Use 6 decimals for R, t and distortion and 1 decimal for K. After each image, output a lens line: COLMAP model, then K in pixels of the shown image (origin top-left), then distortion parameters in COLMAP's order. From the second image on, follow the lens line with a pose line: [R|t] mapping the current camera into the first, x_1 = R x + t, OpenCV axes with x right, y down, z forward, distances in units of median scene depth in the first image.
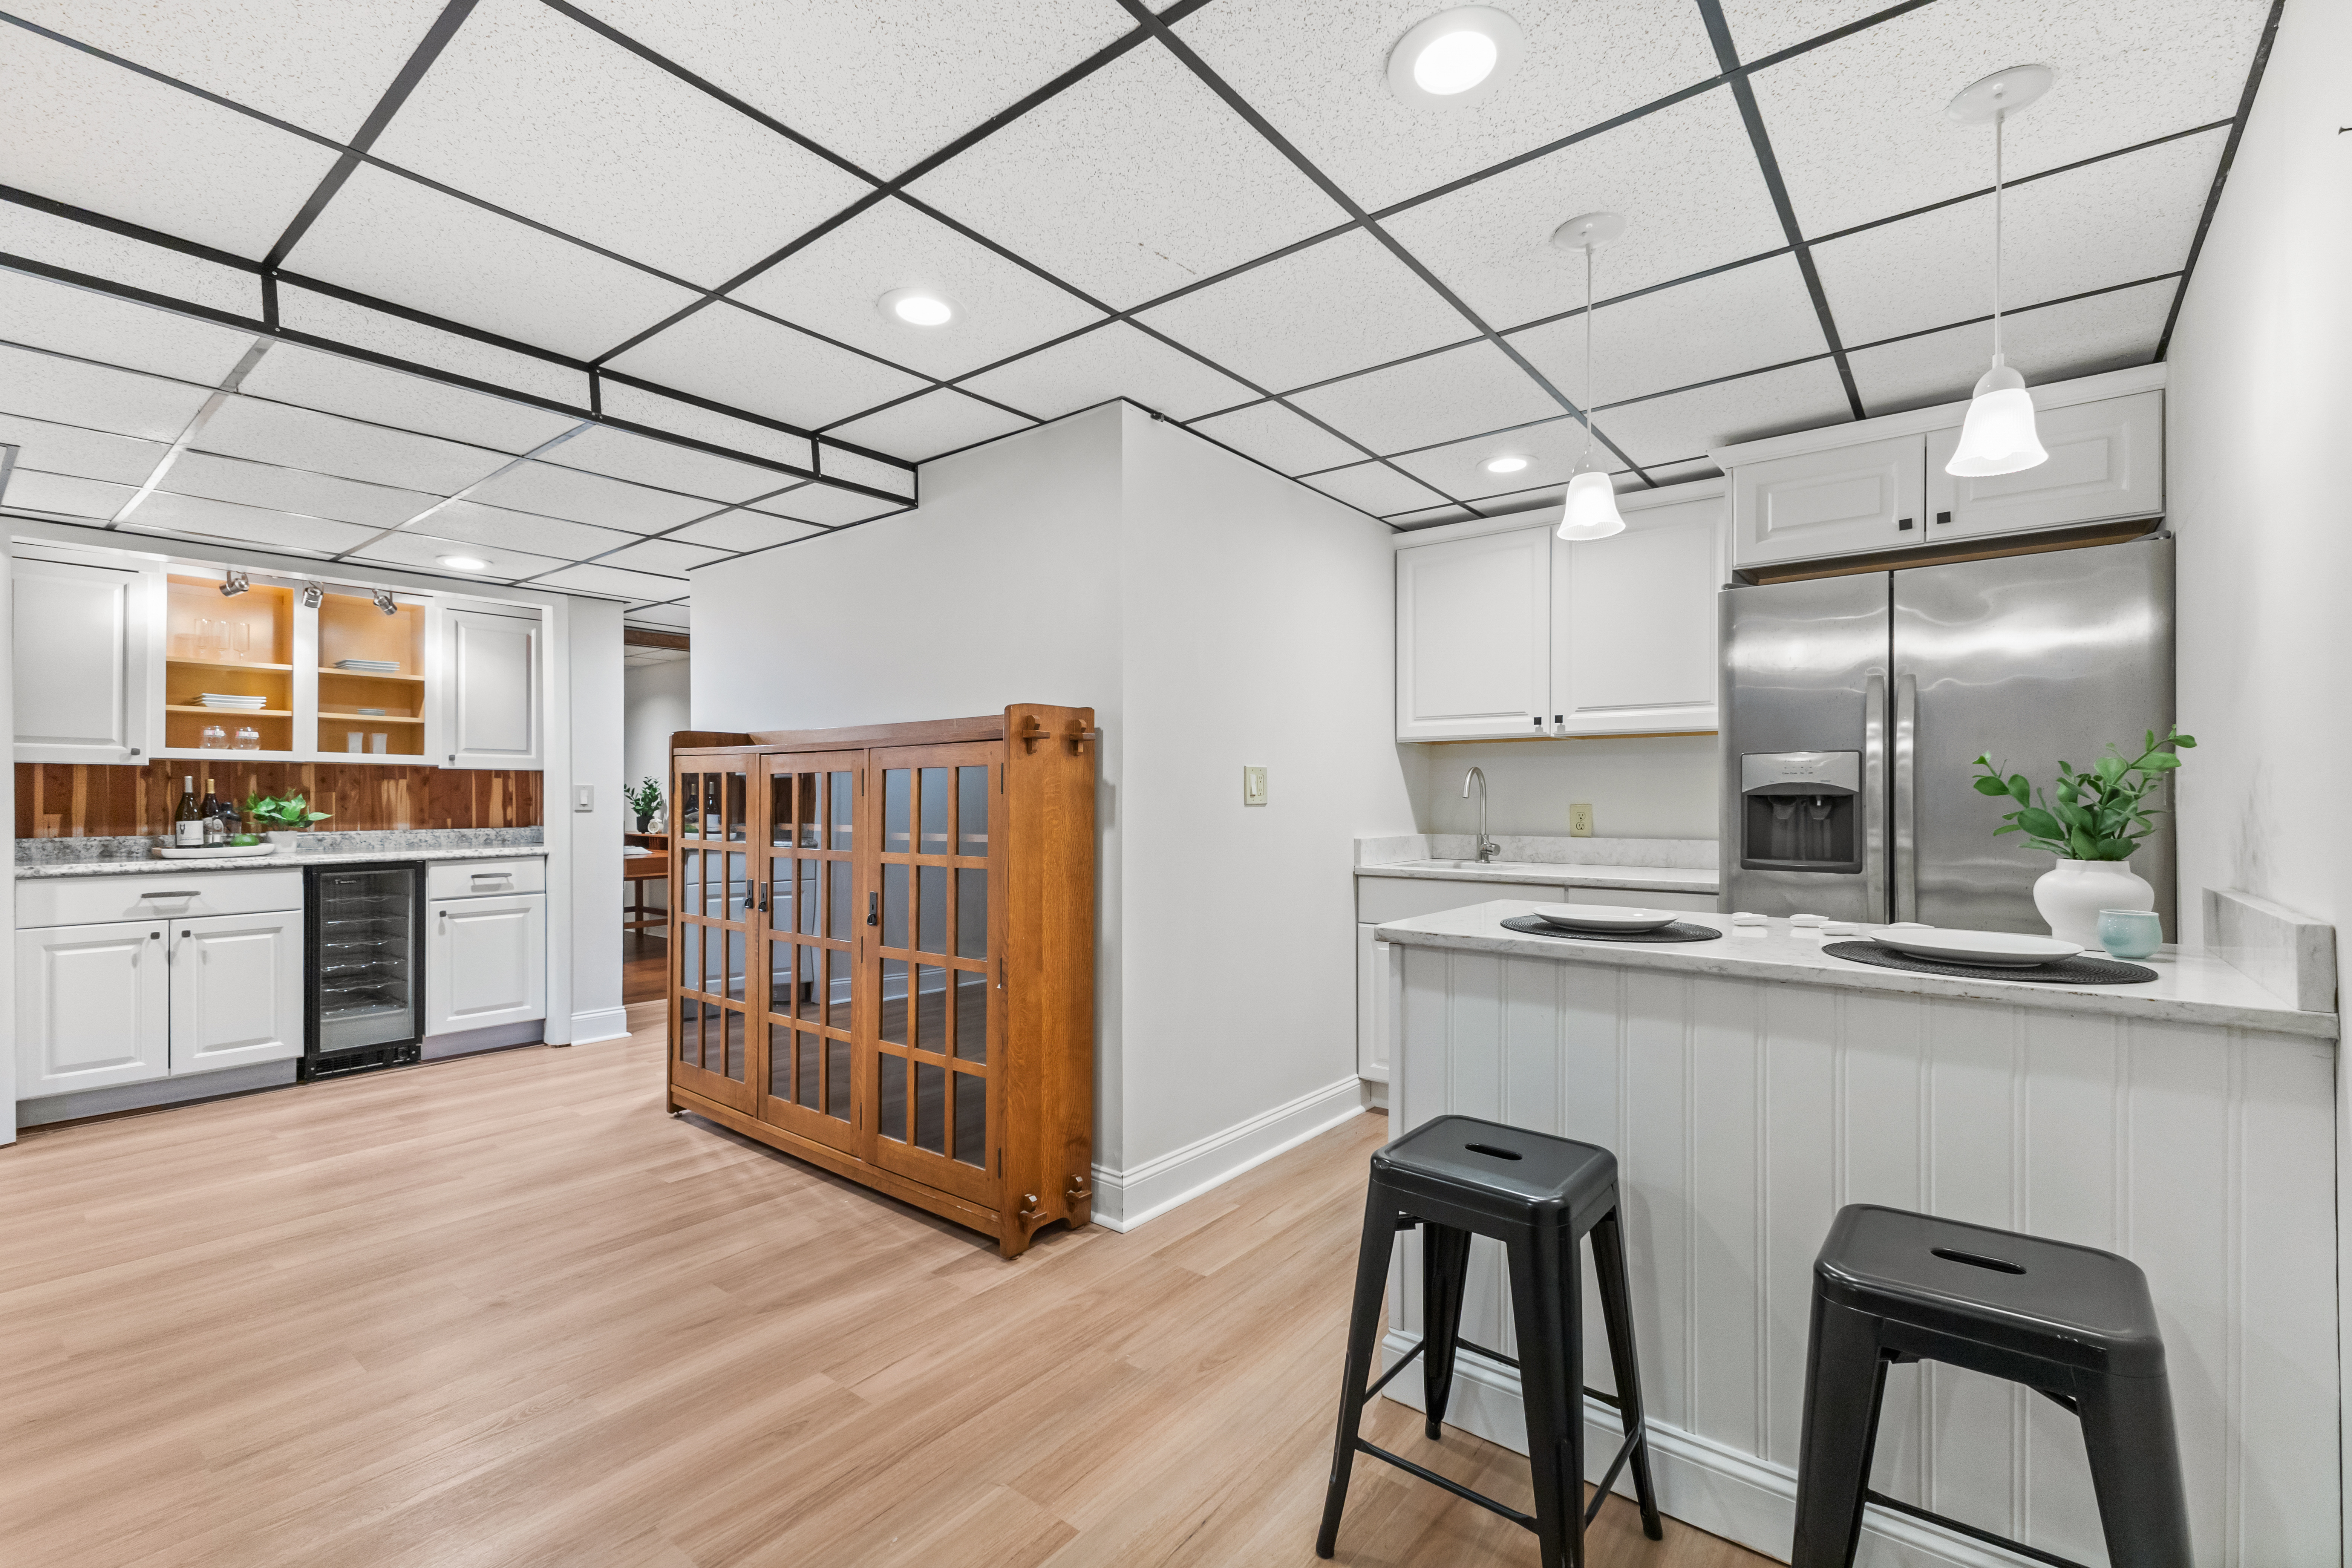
lens RADIAL K [[1015.5, 0, 1176.9], [0, 1015.5, 791.1], [0, 0, 1]] dist [0.020848, -0.006057]
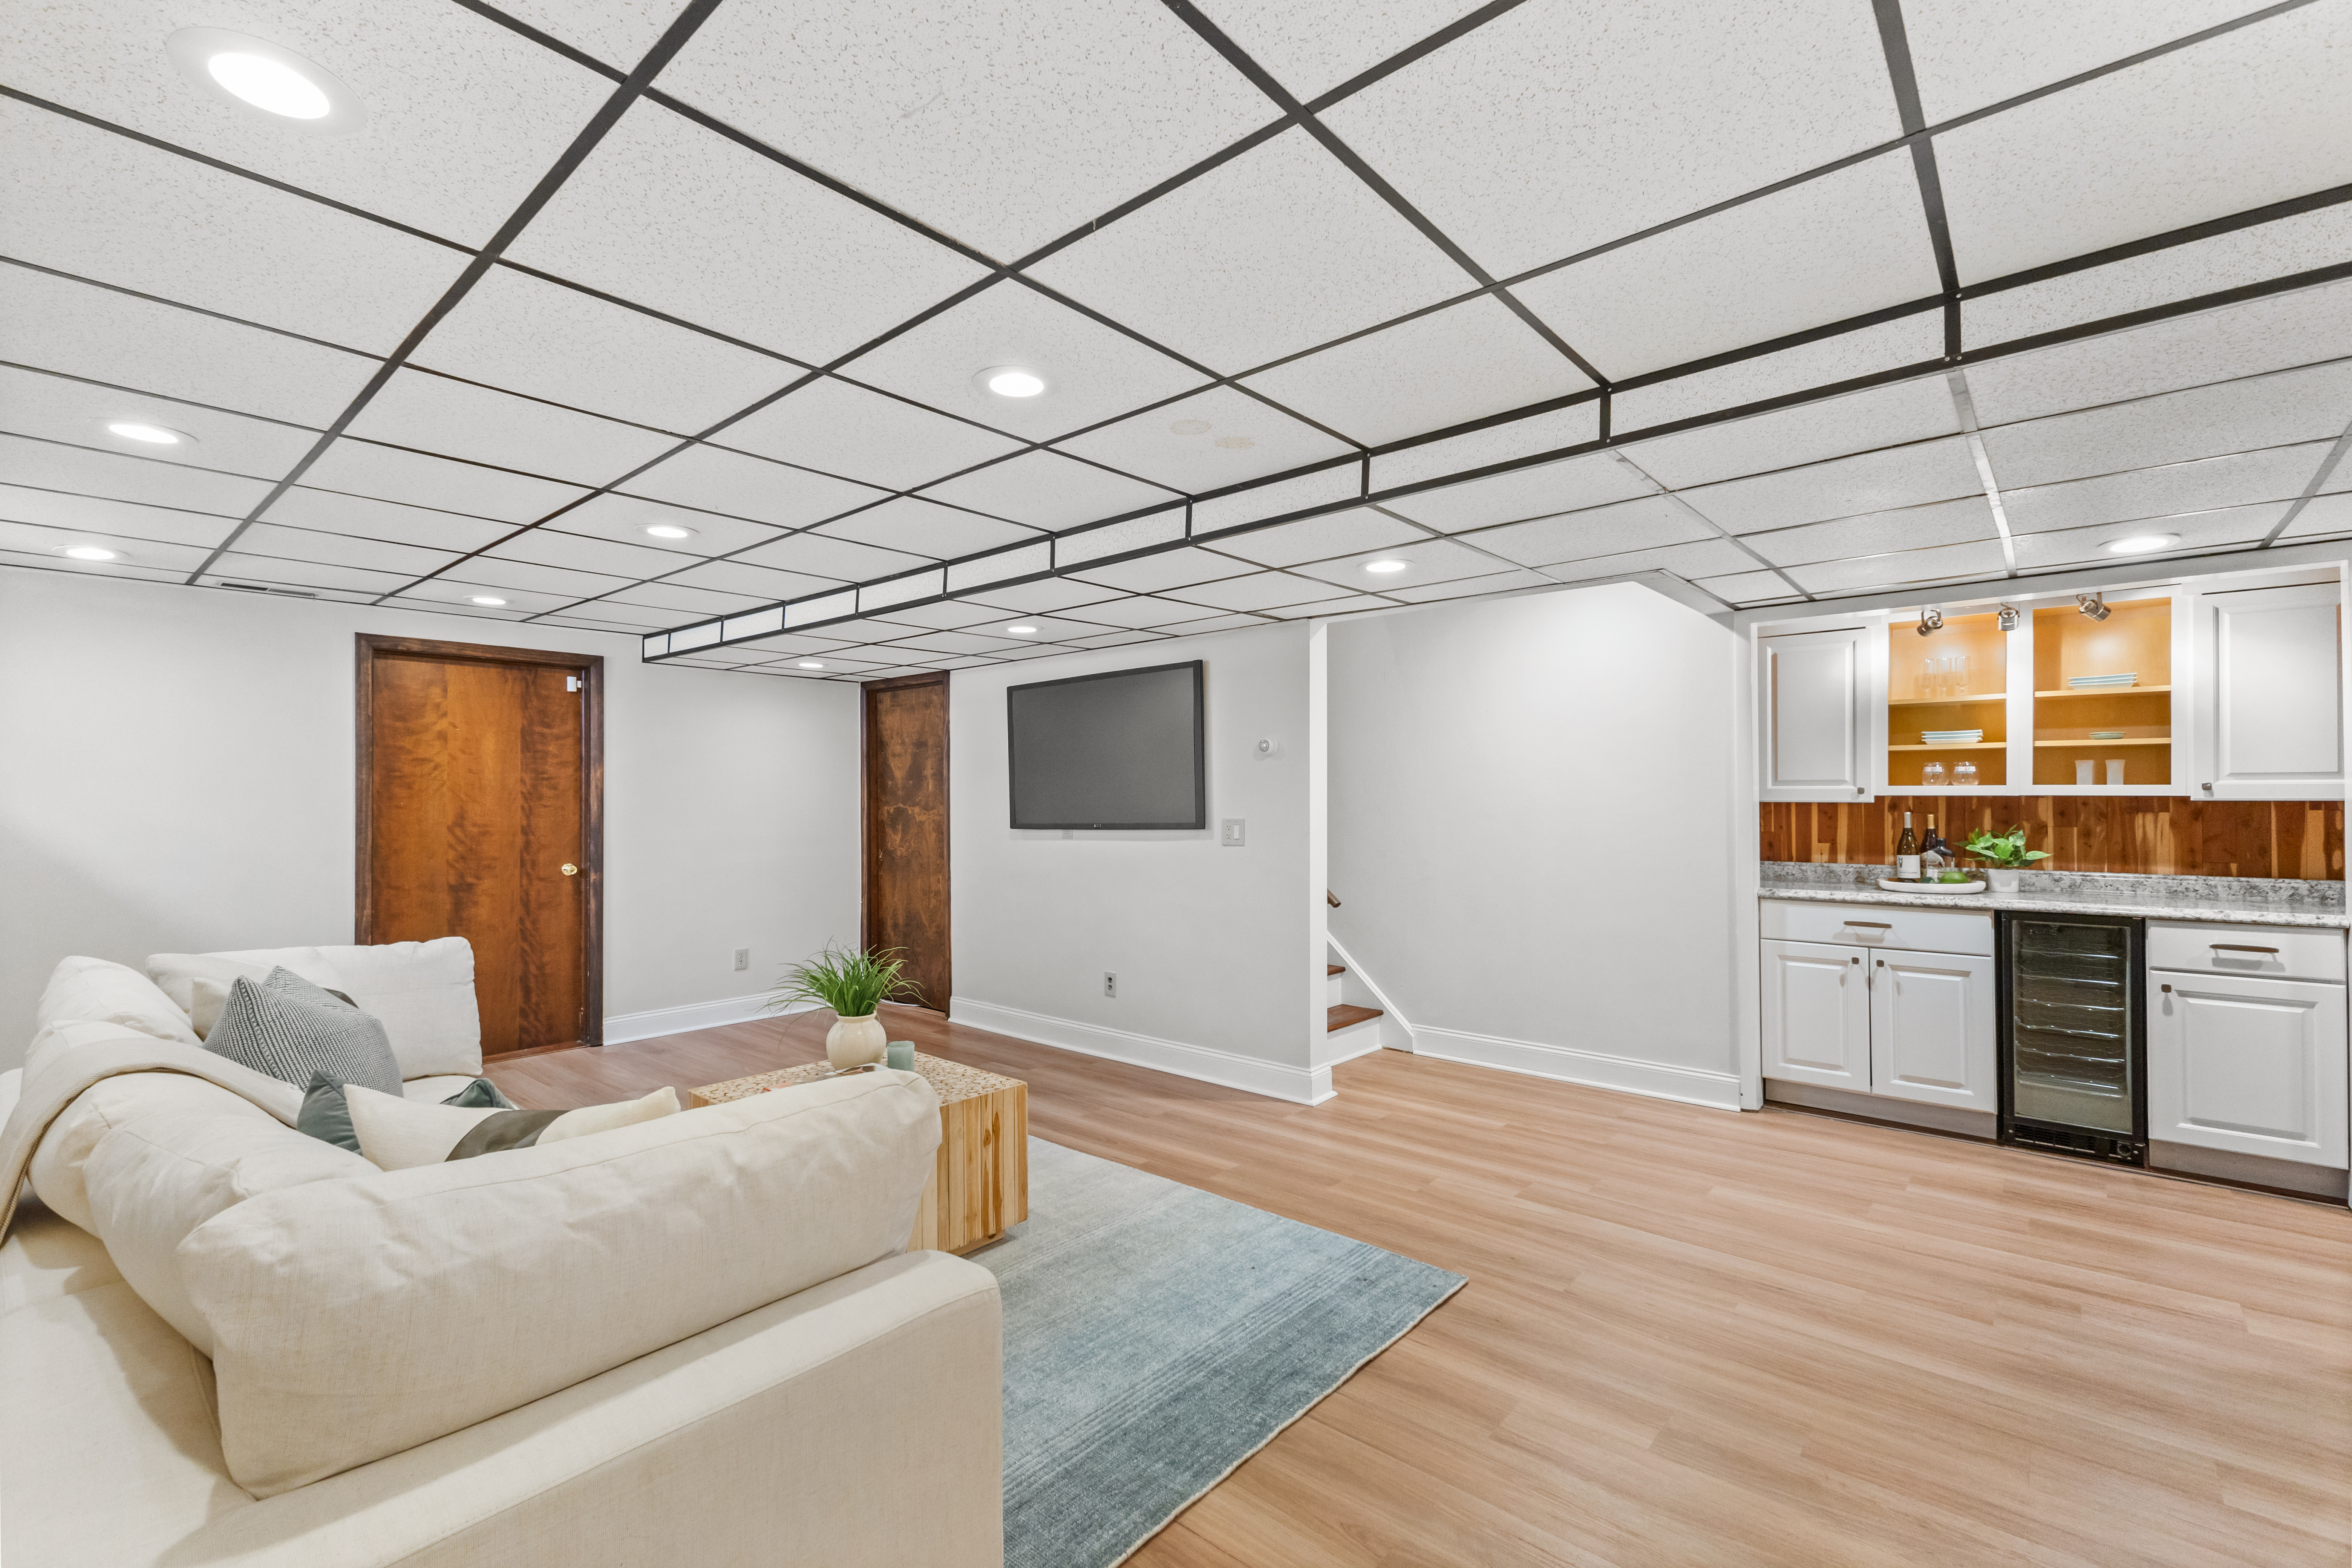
lens RADIAL K [[1015.5, 0, 1176.9], [0, 1015.5, 791.1], [0, 0, 1]] dist [0.020848, -0.006057]
pose [[-0.041801, -0.004511, -0.999116, 0.109059], [0.008386, 0.999953, -0.004866, -0.035261], [0.999091, -0.008582, -0.041761, 0.283813]]
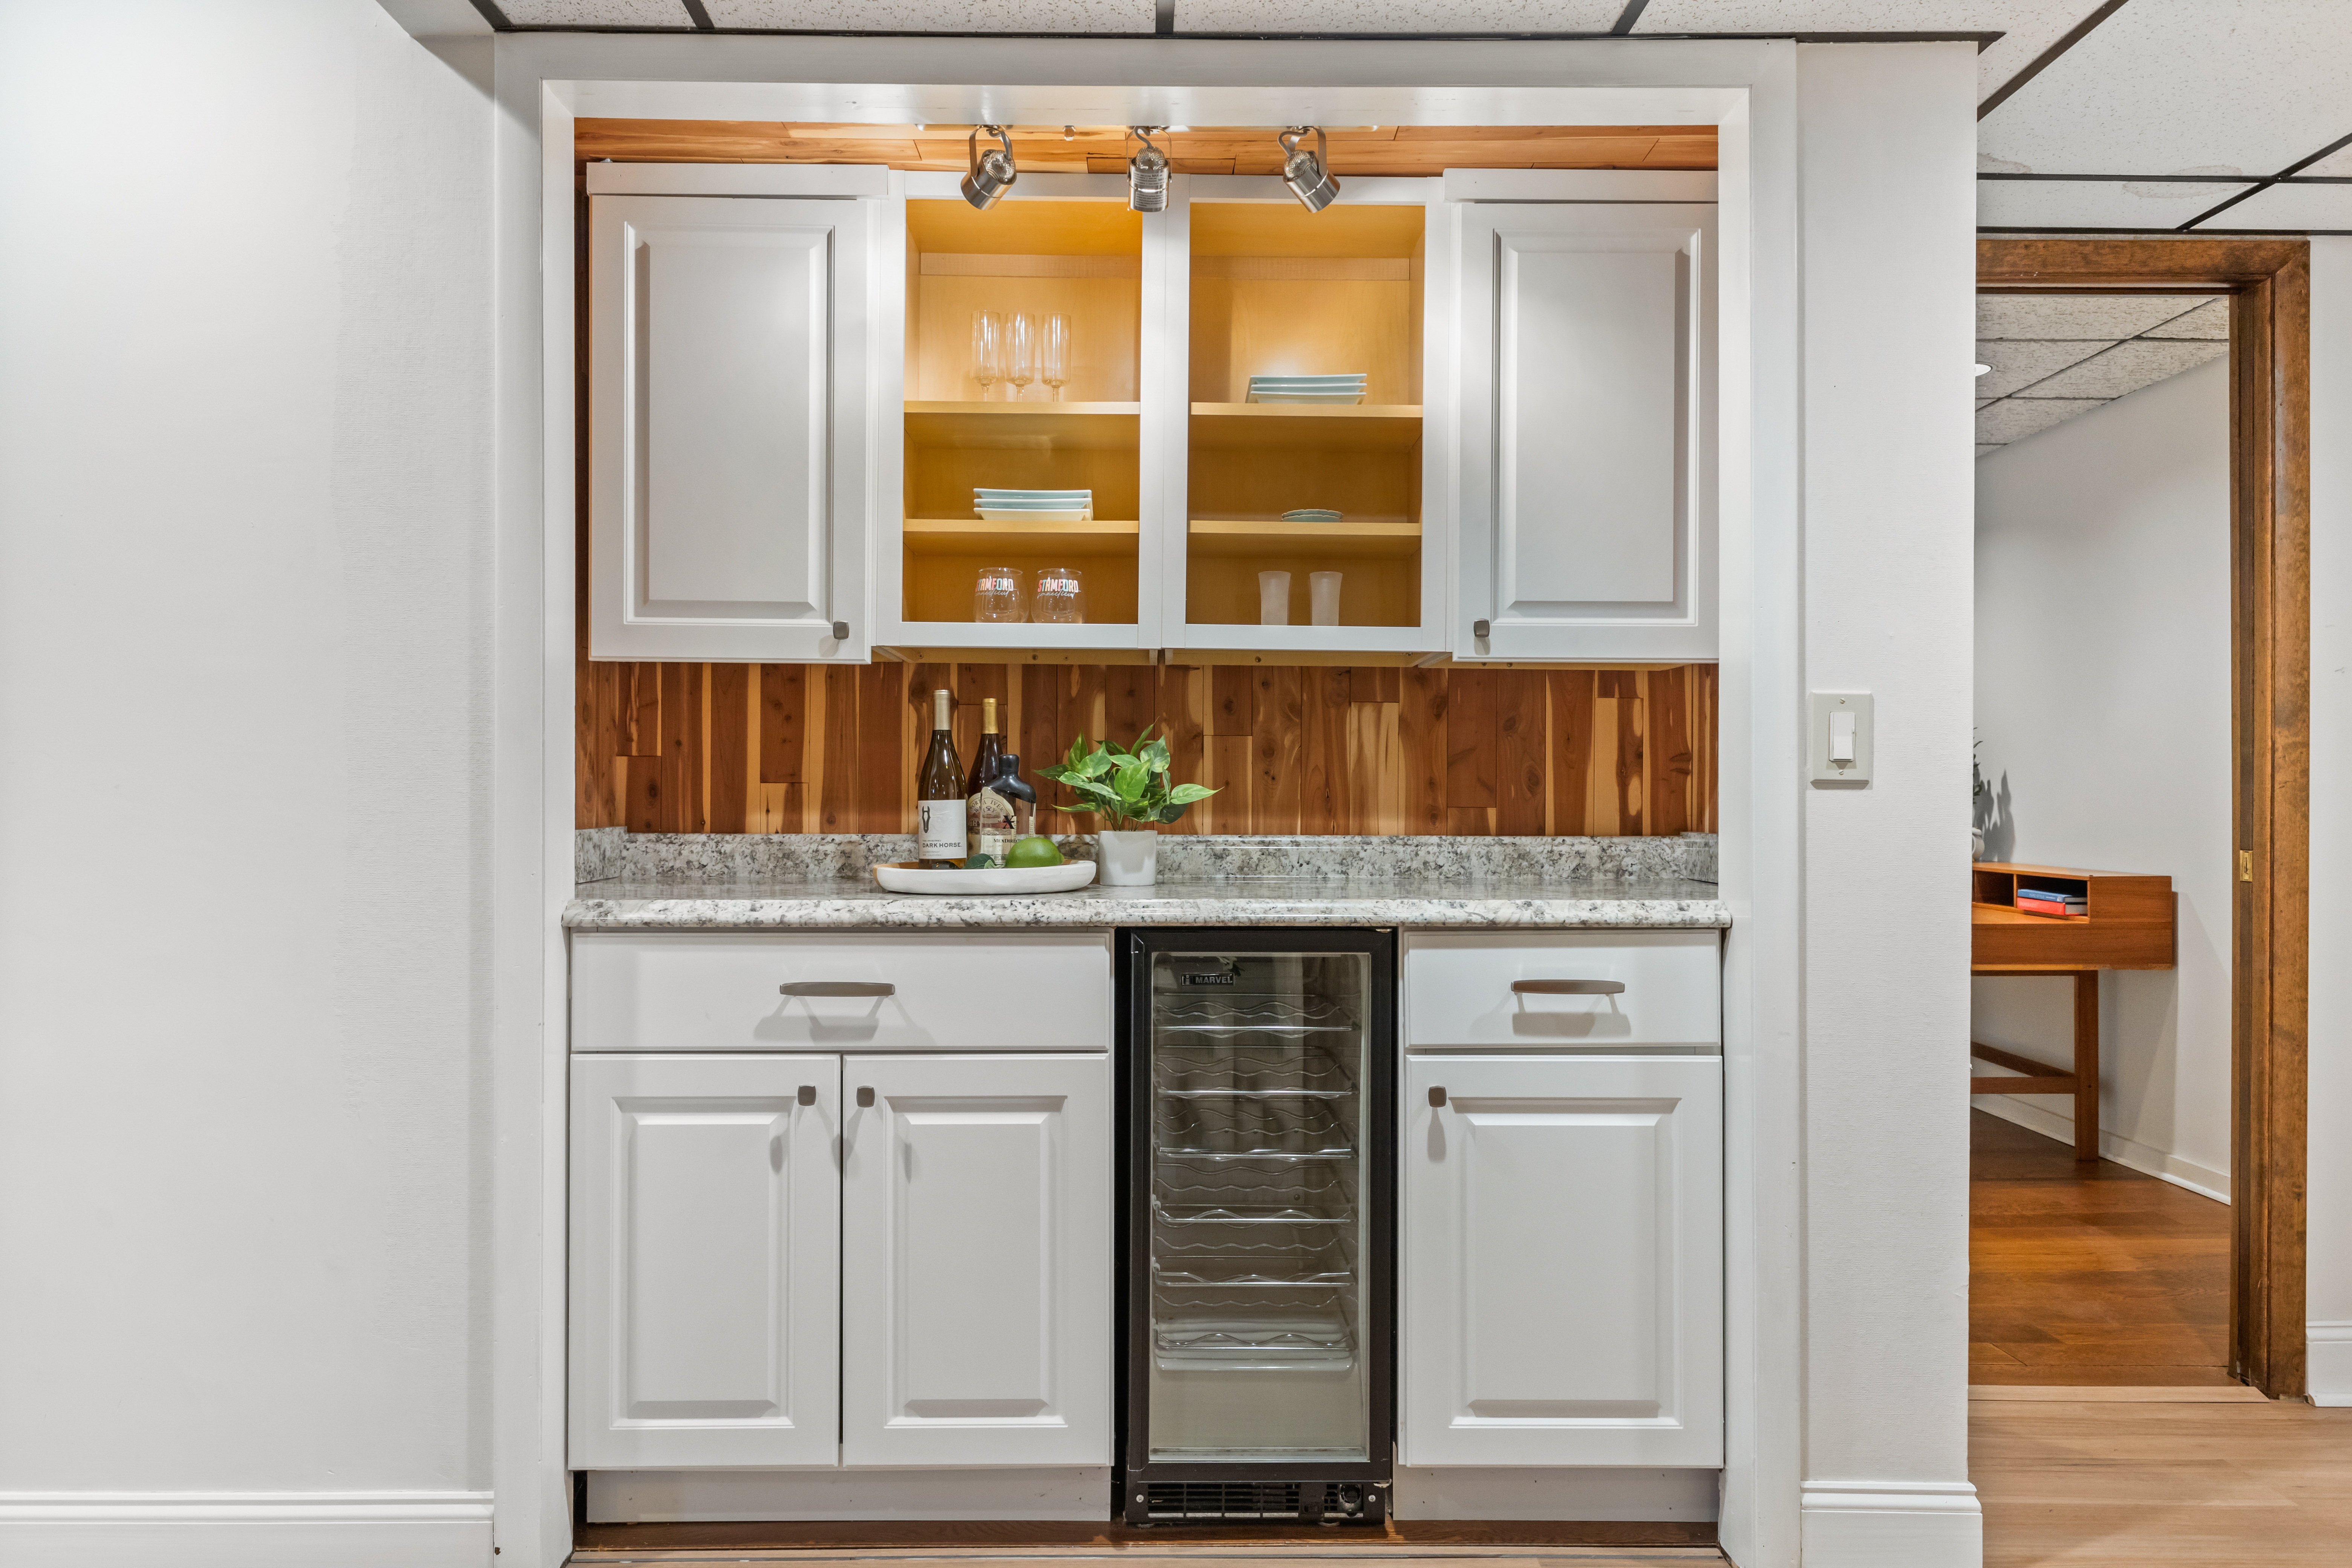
lens RADIAL K [[1626.4, 0, 1159.2], [0, 1626.4, 798.2], [0, 0, 1]] dist [0.025098, 0.000102]
pose [[0.626462, 0.004162, -0.779441, -0.382415], [-0.000251, 0.999987, 0.005138, 0.023619], [0.779452, -0.003023, 0.626455, 0.628427]]
